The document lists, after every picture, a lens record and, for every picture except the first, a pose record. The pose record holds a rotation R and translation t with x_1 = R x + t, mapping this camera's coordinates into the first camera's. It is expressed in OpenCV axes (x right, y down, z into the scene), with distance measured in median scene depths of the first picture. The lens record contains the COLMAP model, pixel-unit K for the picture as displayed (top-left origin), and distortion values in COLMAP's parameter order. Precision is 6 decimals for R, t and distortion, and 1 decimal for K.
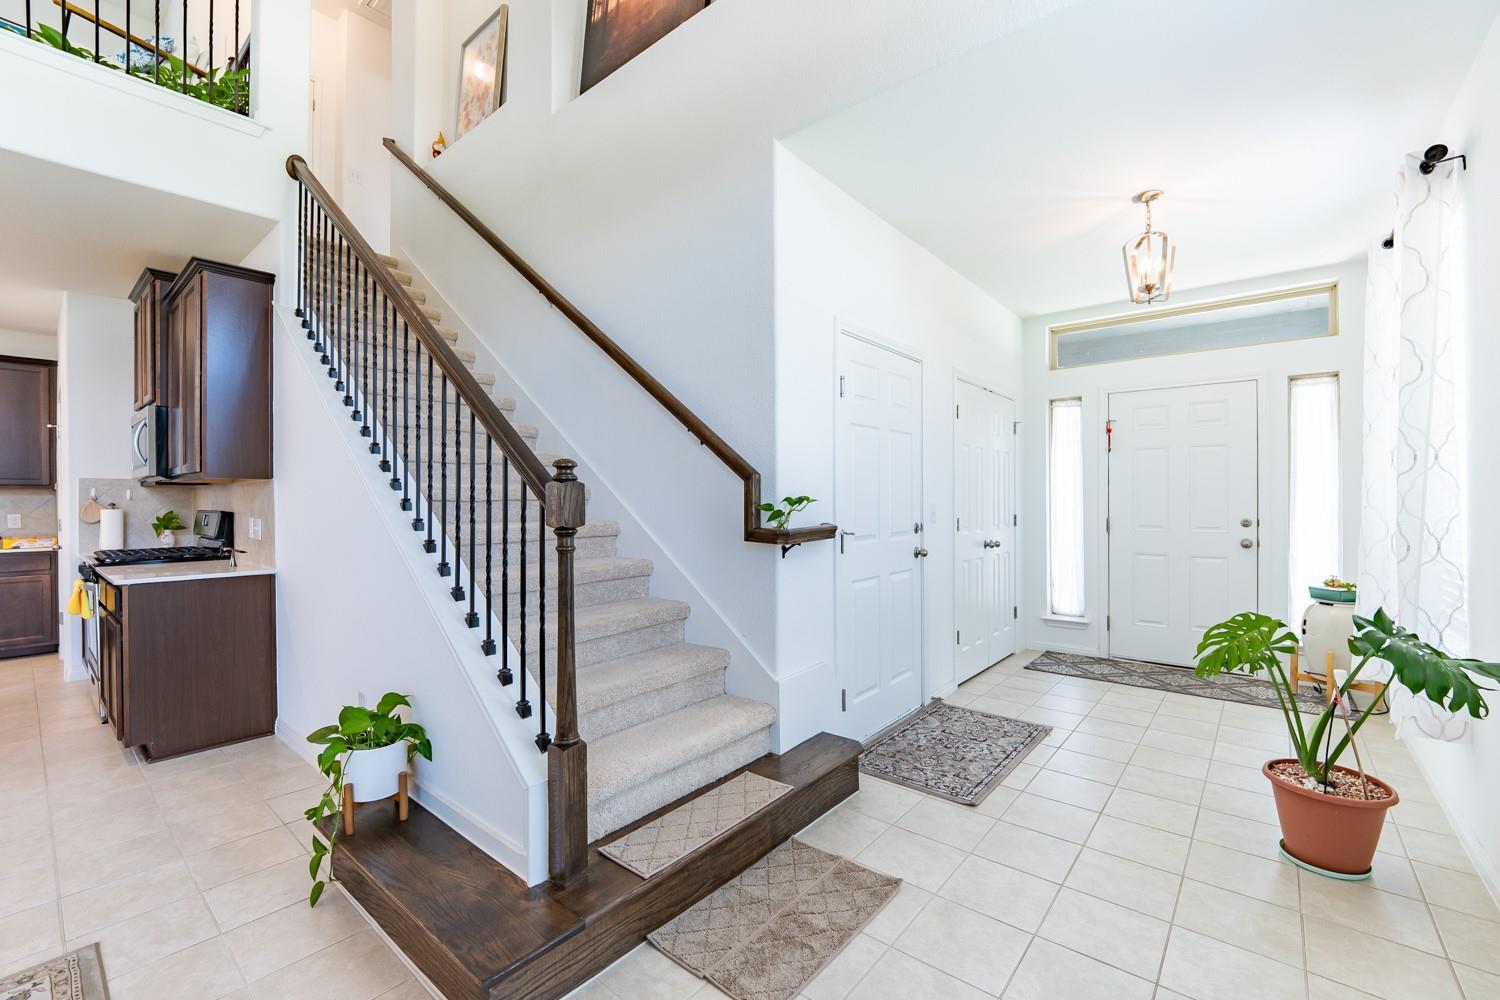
lens RADIAL K [[619.0, 0, 748.1], [0, 619.0, 500.4], [0, 0, 1]] dist [-0.008044, -0.002455]
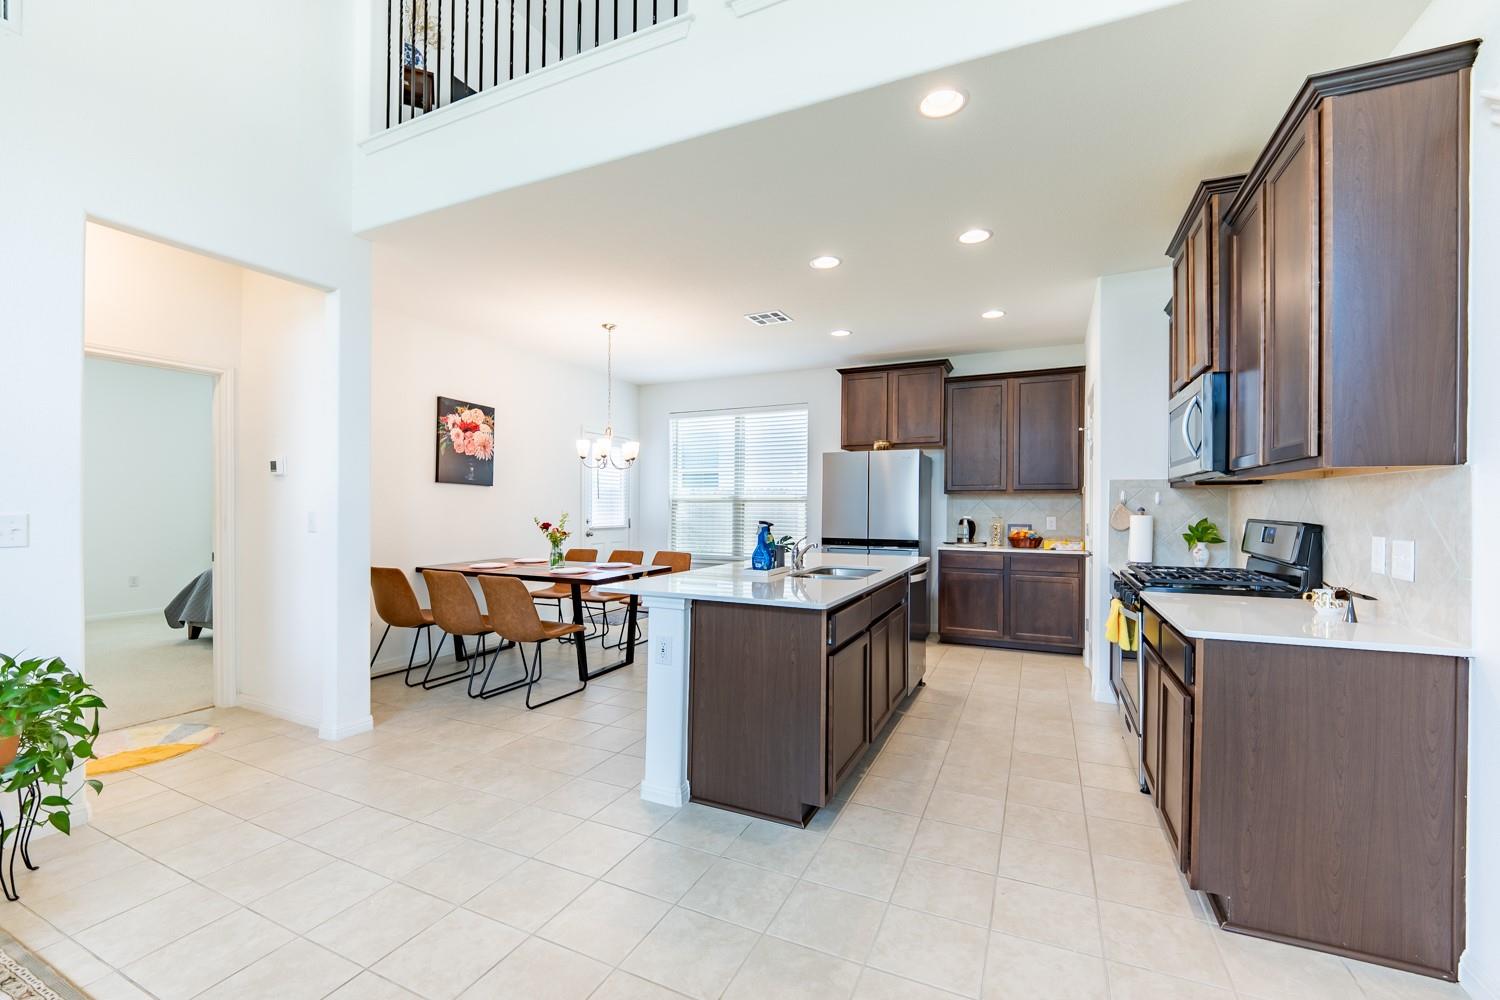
lens RADIAL K [[619.0, 0, 746.6], [0, 619.0, 517.0], [0, 0, 1]] dist [-0.008044, -0.002455]
pose [[0.247156, 0.025210, -0.968648, -0.399651], [-0.006121, 0.999682, 0.024455, -0.000720], [0.968956, -0.000115, 0.247232, 0.296489]]
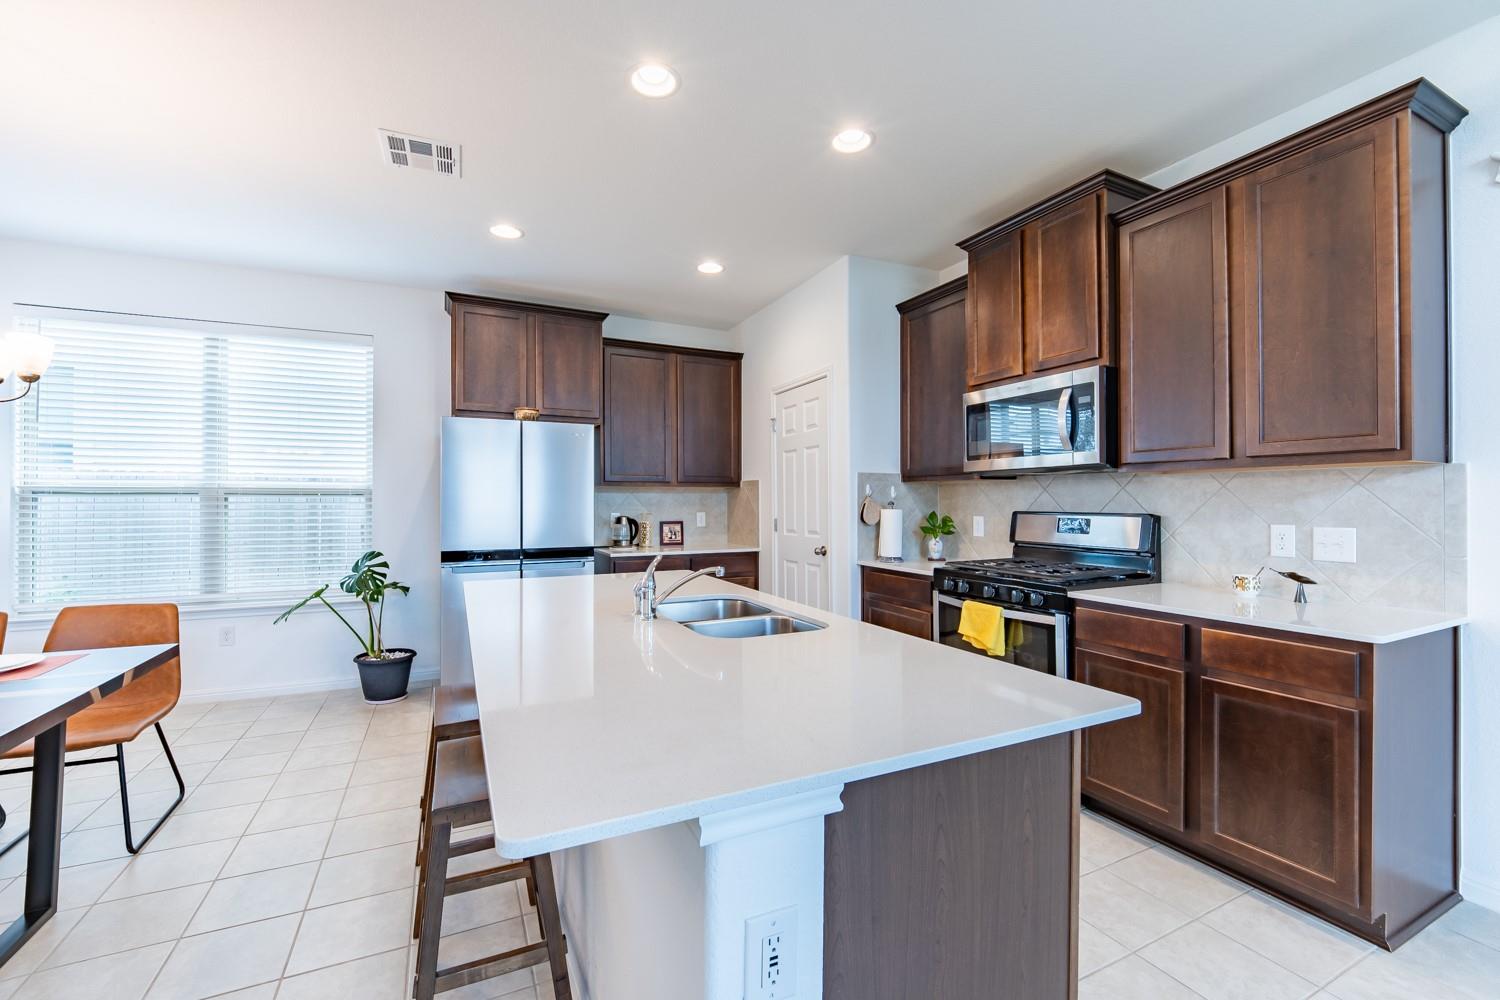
lens RADIAL K [[619.0, 0, 762.6], [0, 619.0, 508.9], [0, 0, 1]] dist [-0.008044, -0.002455]
pose [[0.911010, 0.011637, -0.412221, -0.992519], [-0.006654, 0.999886, 0.013523, 0.004529], [0.412332, -0.009576, 0.910984, 0.182676]]
